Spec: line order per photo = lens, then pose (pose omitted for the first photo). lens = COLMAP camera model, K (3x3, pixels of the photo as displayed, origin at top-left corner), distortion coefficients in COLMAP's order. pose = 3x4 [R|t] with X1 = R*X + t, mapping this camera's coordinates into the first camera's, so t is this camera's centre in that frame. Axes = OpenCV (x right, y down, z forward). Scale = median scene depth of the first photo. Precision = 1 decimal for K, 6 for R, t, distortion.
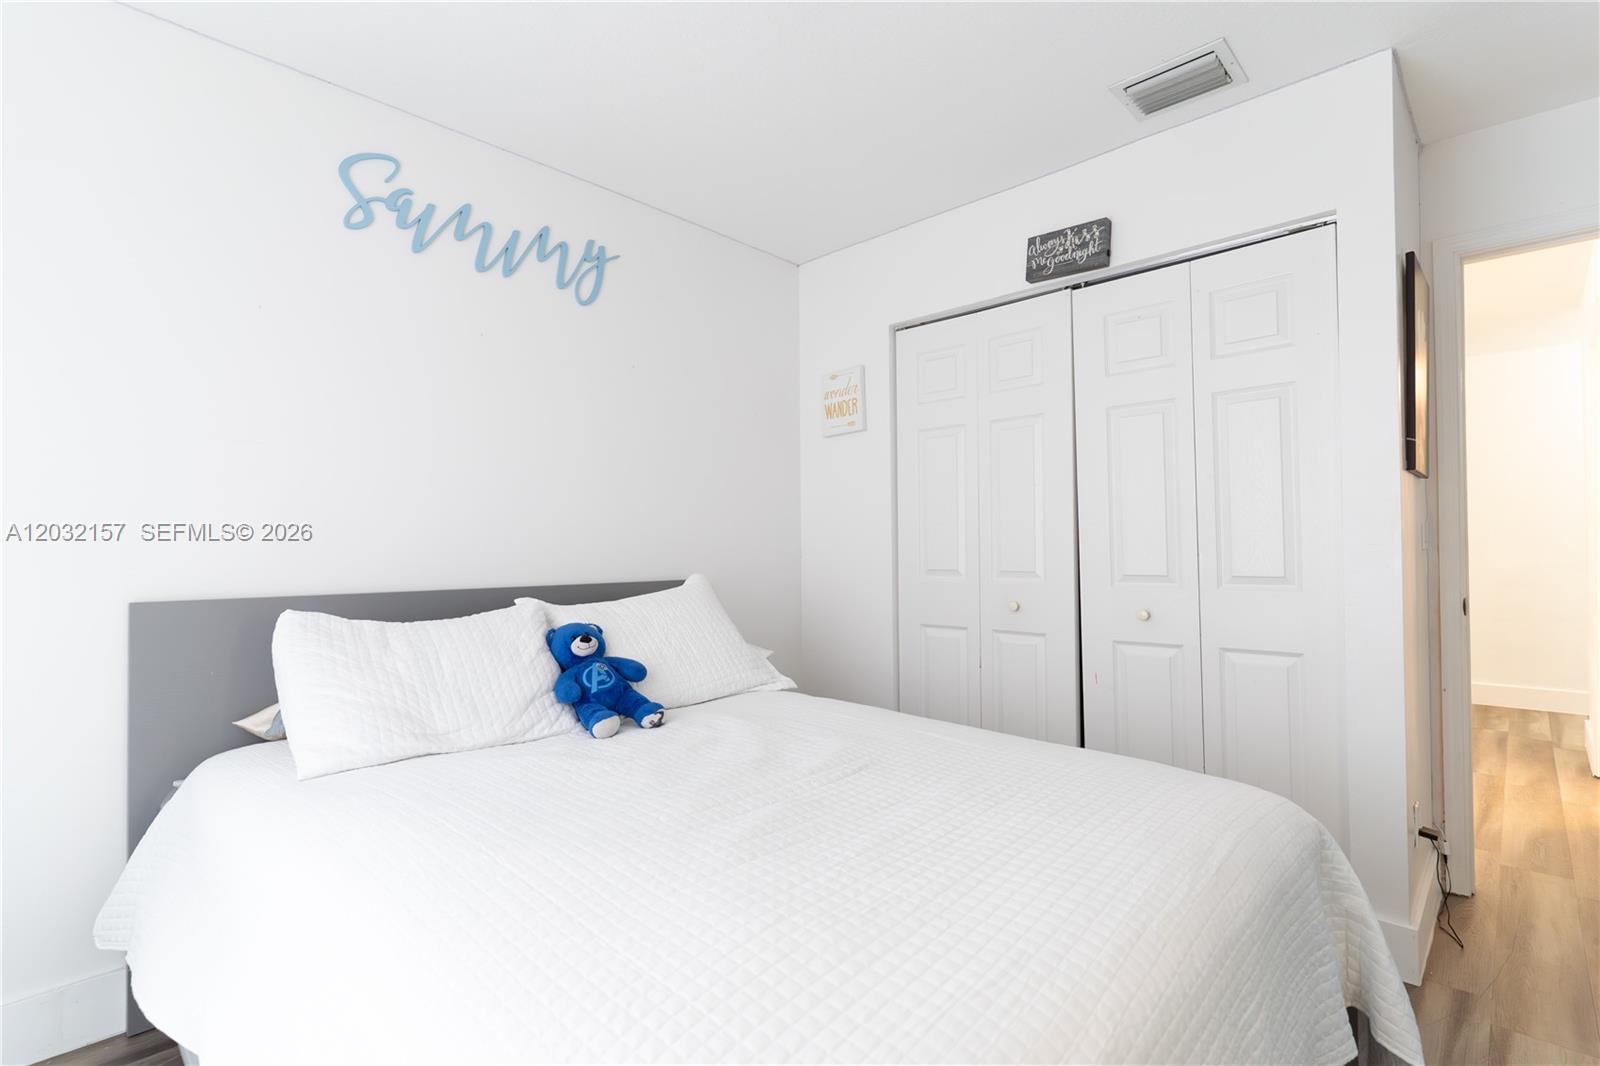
lens RADIAL K [[761.9, 0, 793.1], [0, 761.9, 535.5], [0, 0, 1]] dist [0.000676, -0.000136]
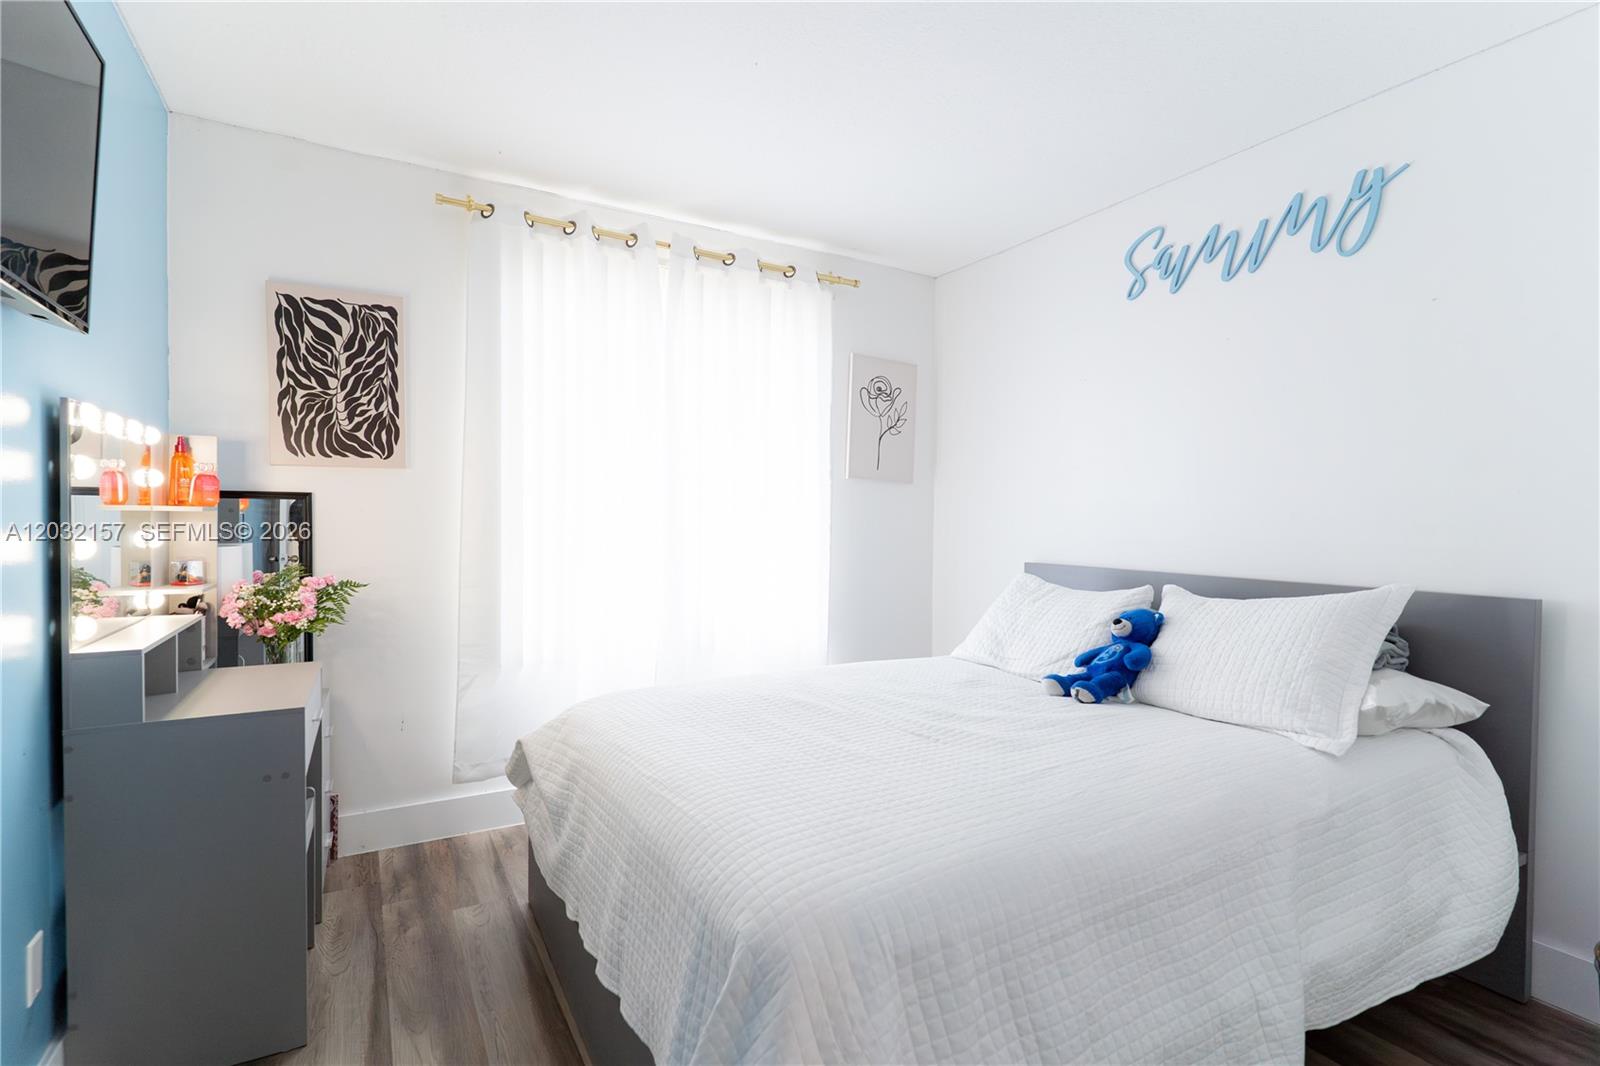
lens RADIAL K [[761.9, 0, 793.1], [0, 761.9, 535.5], [0, 0, 1]] dist [0.000676, -0.000136]
pose [[-0.286762, 0.024587, -0.957686, 0.801995], [0.010973, 0.999689, 0.022380, -0.019972], [0.957939, -0.004091, -0.286943, 0.728309]]
